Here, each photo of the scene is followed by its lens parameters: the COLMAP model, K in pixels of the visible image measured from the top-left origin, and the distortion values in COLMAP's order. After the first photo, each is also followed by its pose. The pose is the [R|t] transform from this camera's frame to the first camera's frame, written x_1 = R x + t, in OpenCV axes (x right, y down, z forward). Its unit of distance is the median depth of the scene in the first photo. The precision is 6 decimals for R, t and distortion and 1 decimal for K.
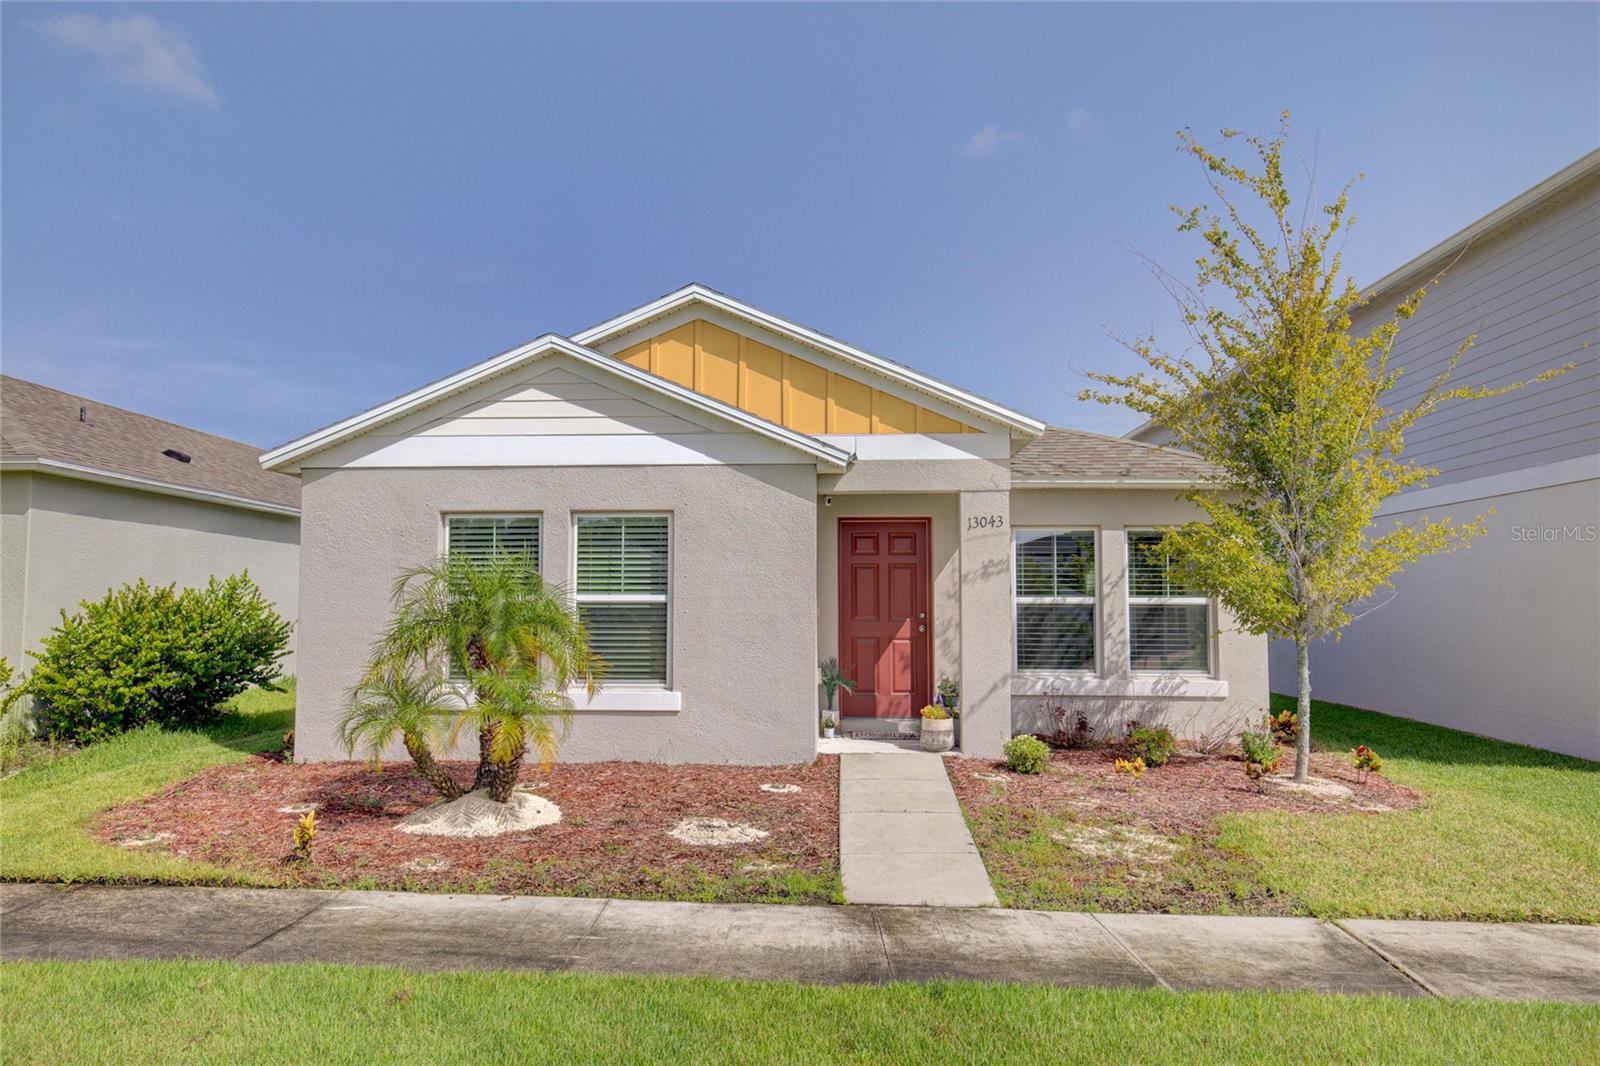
lens RADIAL K [[1101.1, 0, 800.0], [0, 1101.1, 536.7], [0, 0, 1]] dist [-0.002417, 0.000036]
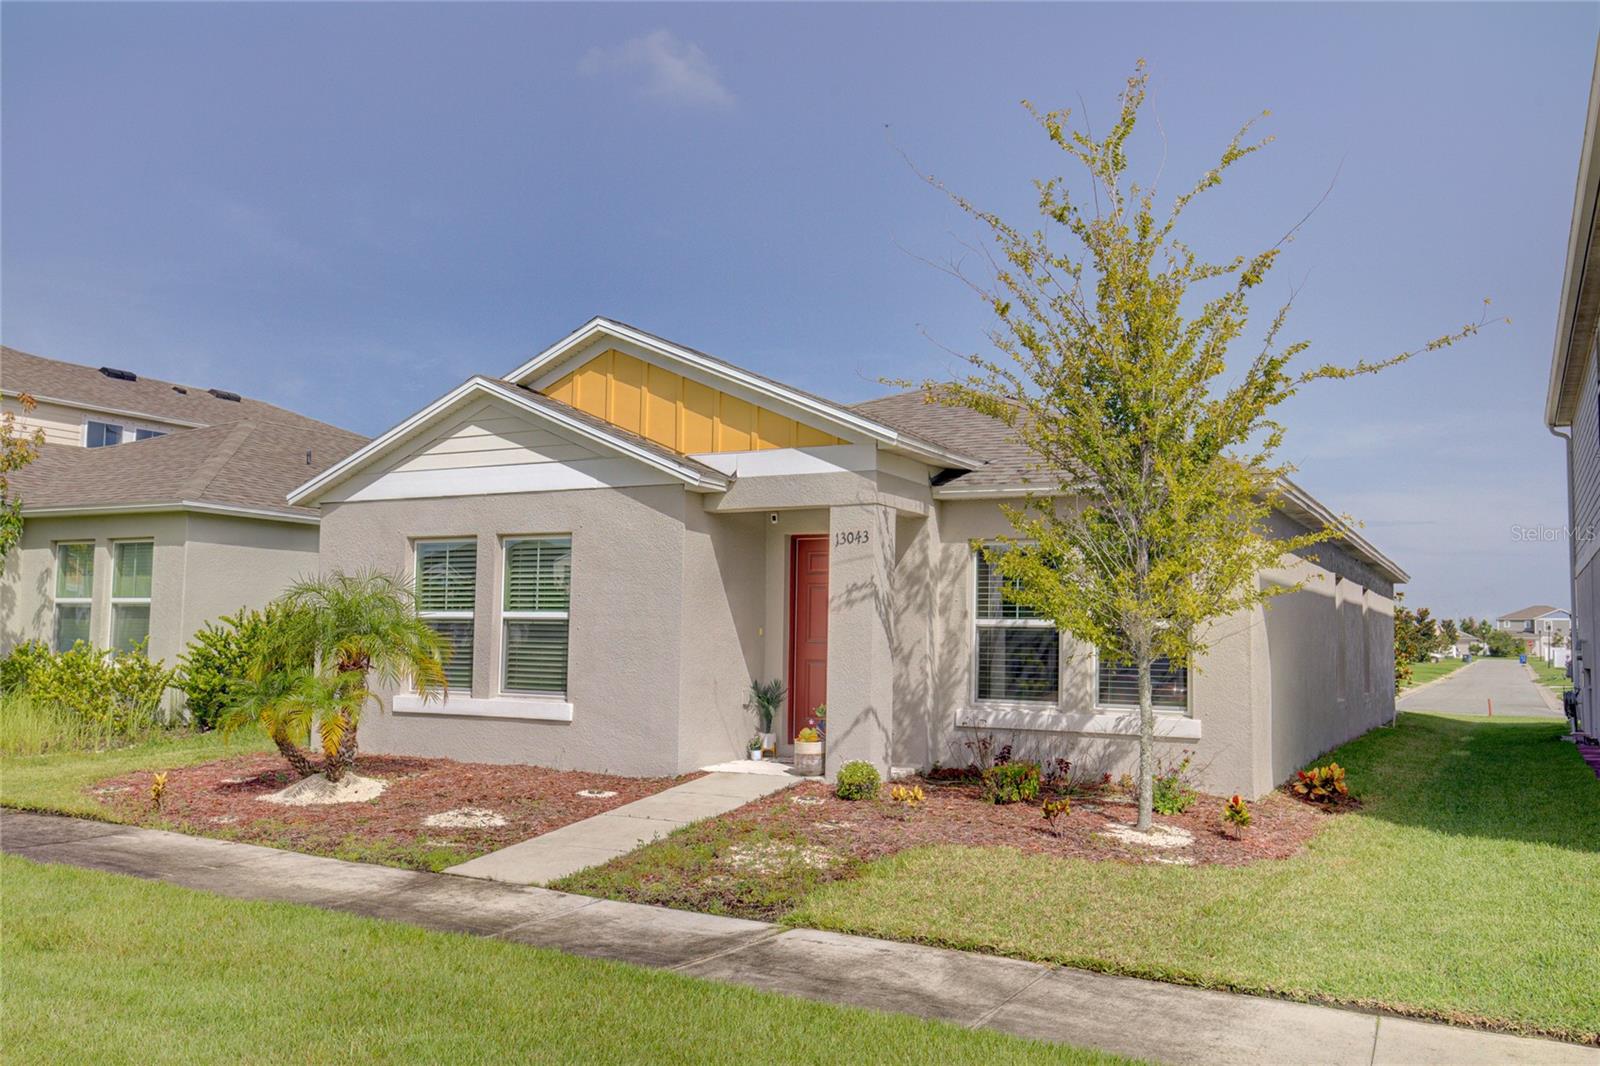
lens RADIAL K [[1328.8, 0, 799.6], [0, 1328.8, 533.6], [0, 0, 1]] dist [-0.013315, 0.022086]
pose [[0.895251, -0.020401, -0.445094, 0.640998], [0.012571, 0.999710, -0.020538, 0.006150], [0.445384, 0.012791, 0.895248, -0.050615]]
